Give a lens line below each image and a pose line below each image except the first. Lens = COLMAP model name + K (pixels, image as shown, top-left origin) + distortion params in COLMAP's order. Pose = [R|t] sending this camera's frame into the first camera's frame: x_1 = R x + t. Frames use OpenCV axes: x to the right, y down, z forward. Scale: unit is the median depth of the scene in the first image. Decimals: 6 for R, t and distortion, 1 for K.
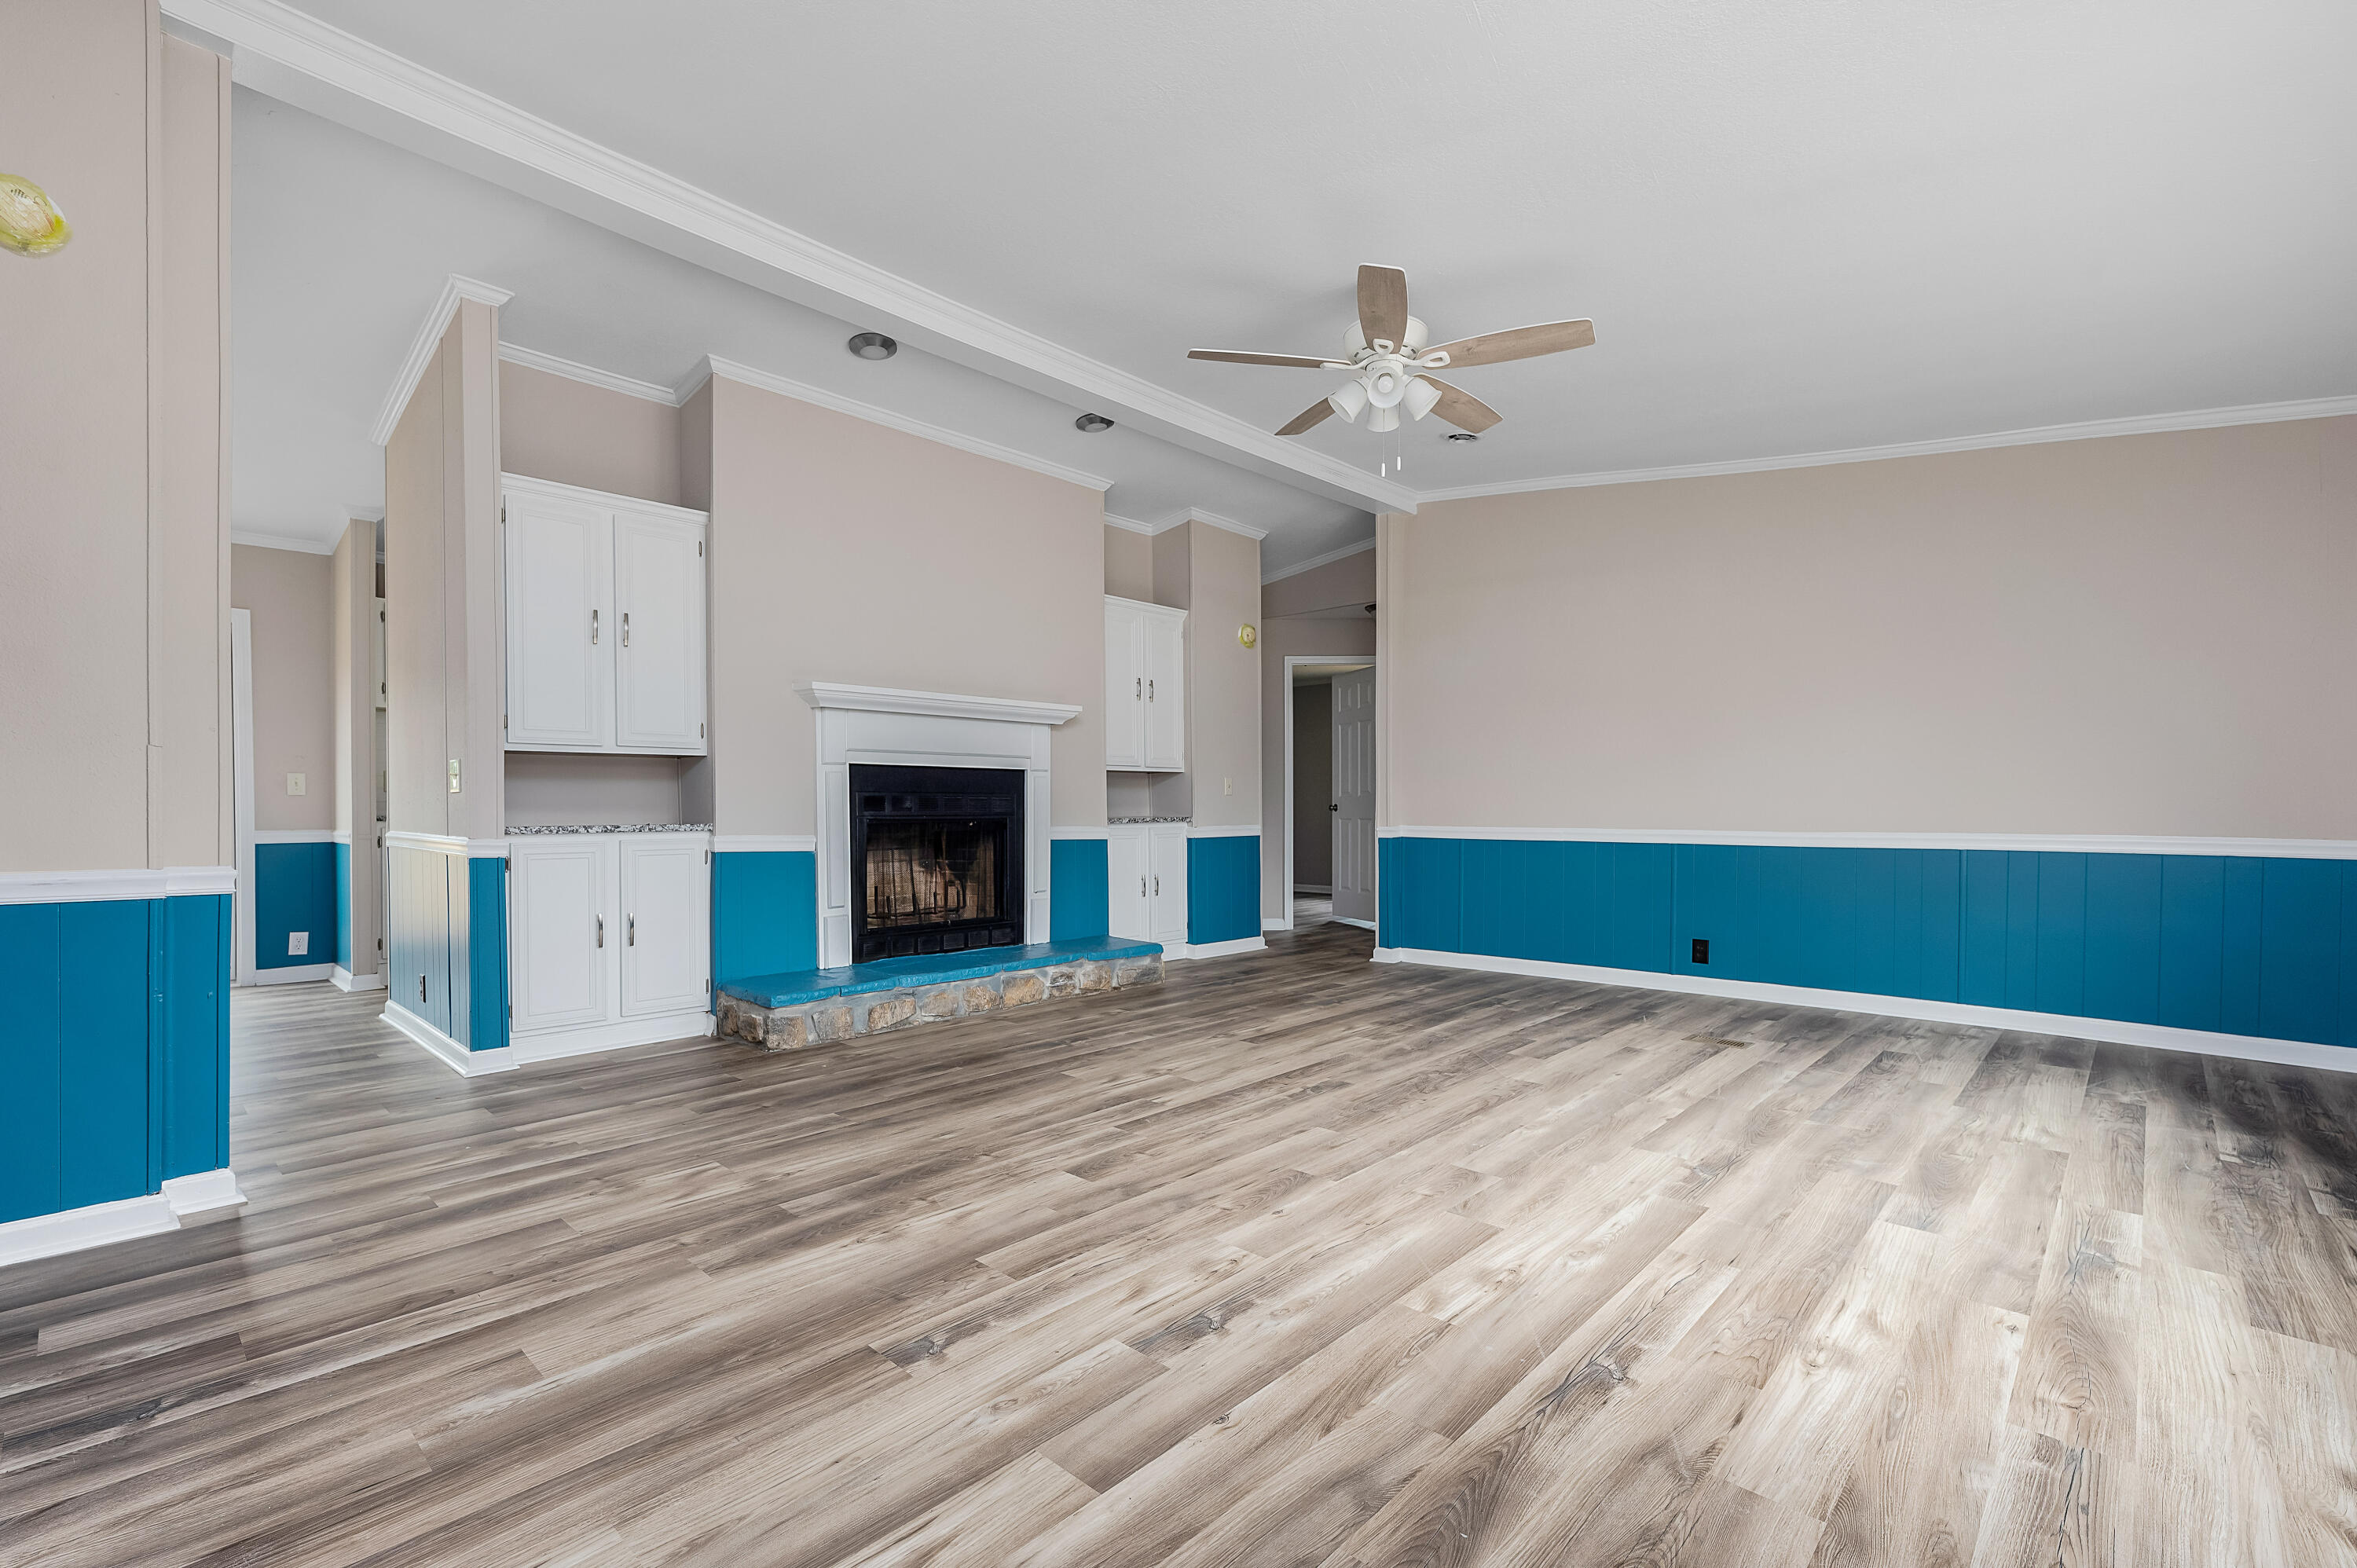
lens RADIAL K [[1035.7, 0, 1187.8], [0, 1035.7, 807.2], [0, 0, 1]] dist [0.000274, -0.000180]
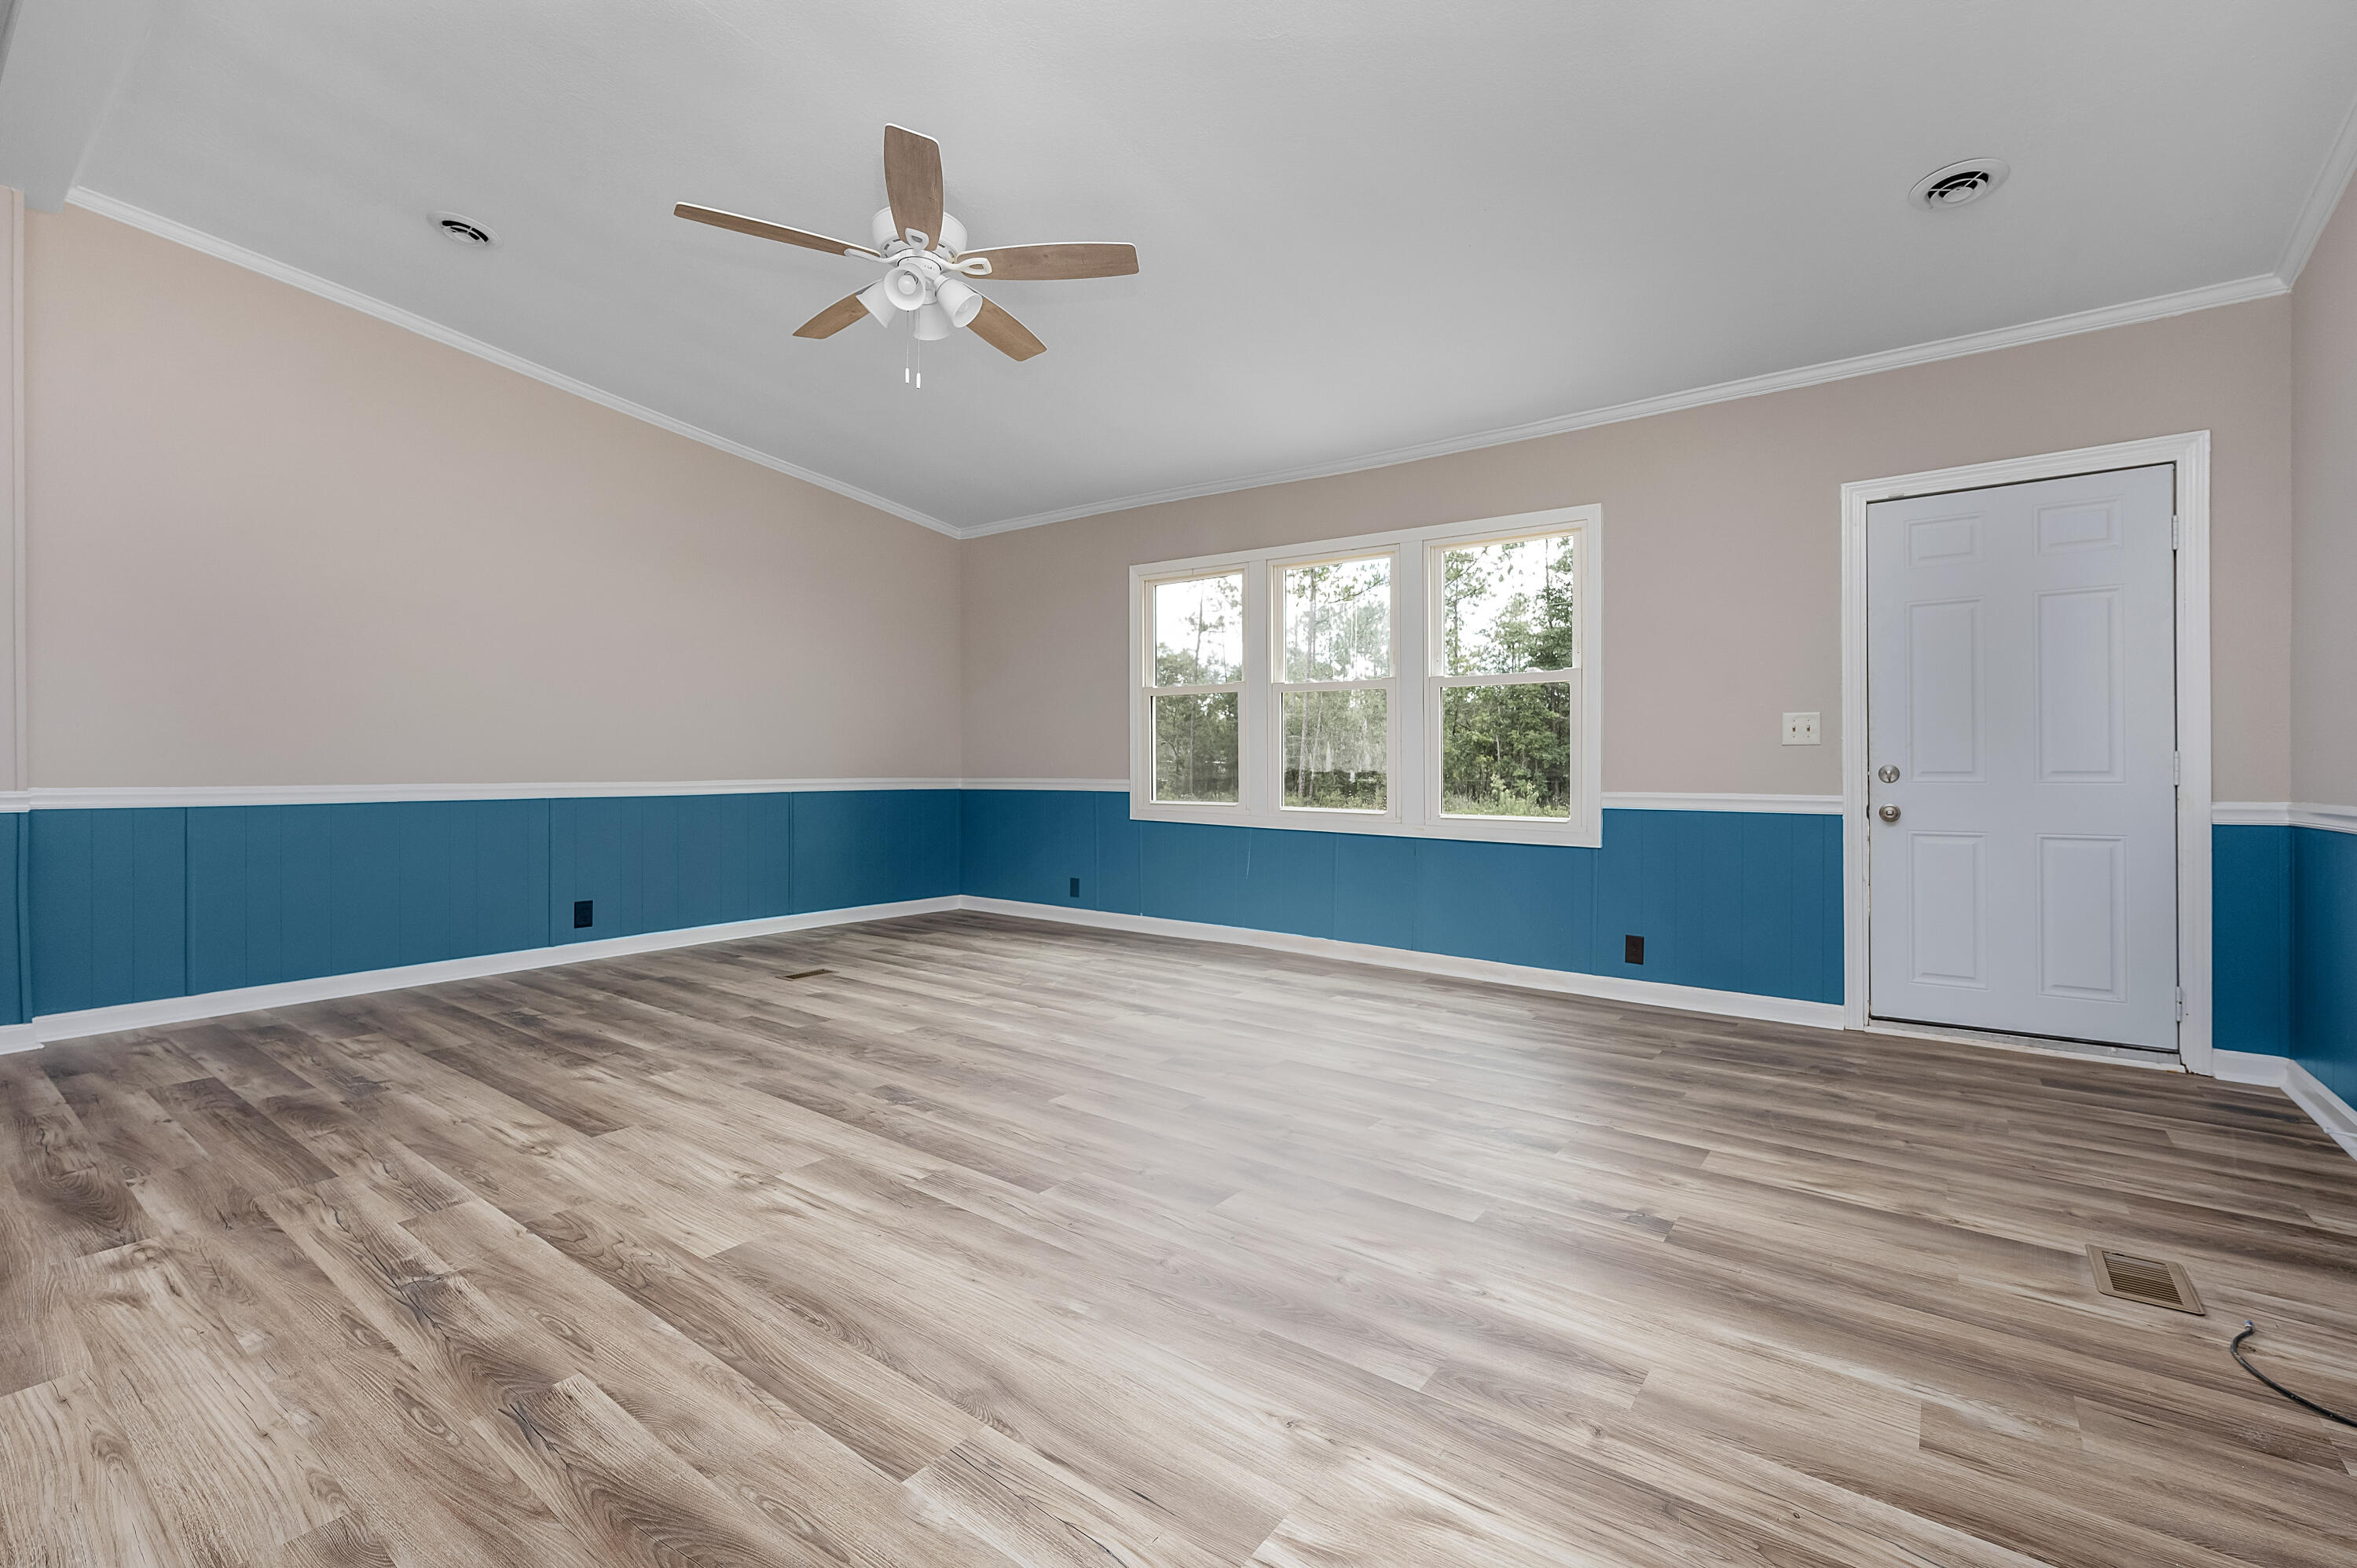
lens RADIAL K [[1025.2, 0, 1187.0], [0, 1025.2, 778.4], [0, 0, 1]] dist [-0.000624, -0.000006]
pose [[-0.112692, -0.017190, 0.993481, -0.633959], [-0.004699, 0.999848, 0.016767, 0.001043], [-0.993619, -0.002779, -0.112755, 0.773380]]
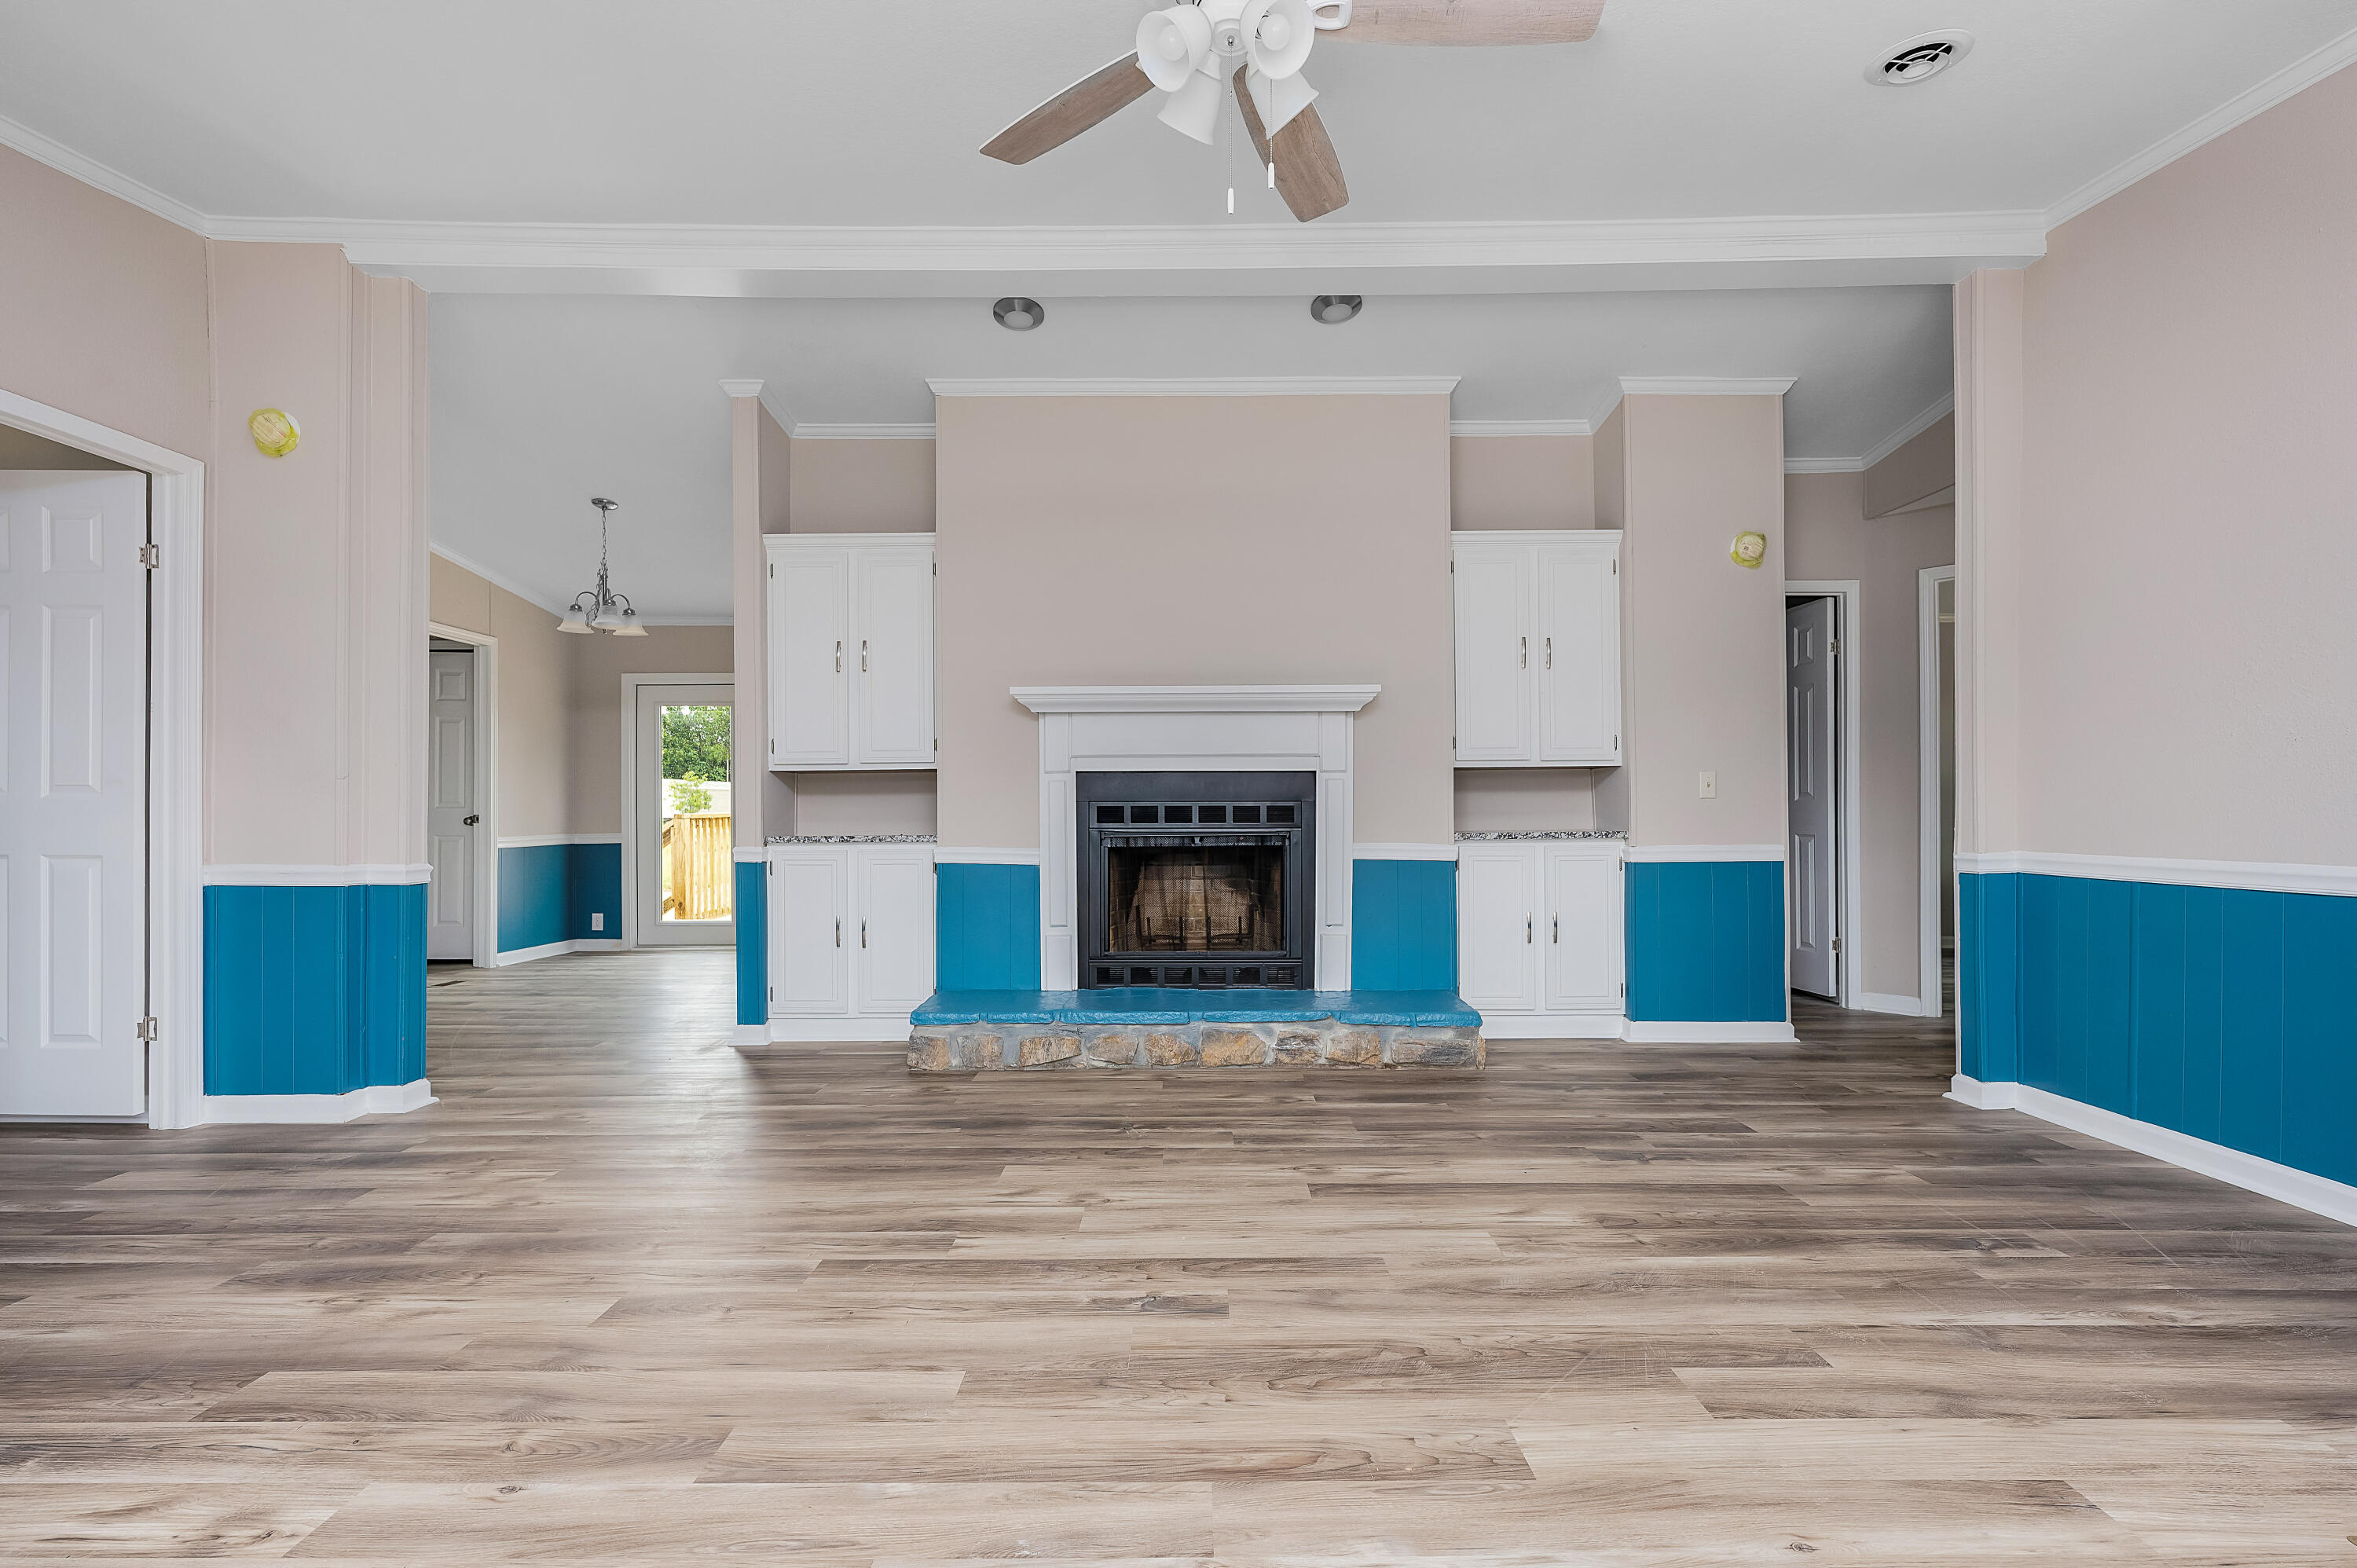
lens RADIAL K [[1024.0, 0, 1179.3], [0, 1024.0, 808.3], [0, 0, 1]] dist [-0.000143, -0.000025]
pose [[0.676489, -0.007031, -0.736420, 0.500580], [0.003340, 0.999973, -0.006480, -0.003869], [0.736446, 0.001924, 0.676494, 0.549734]]
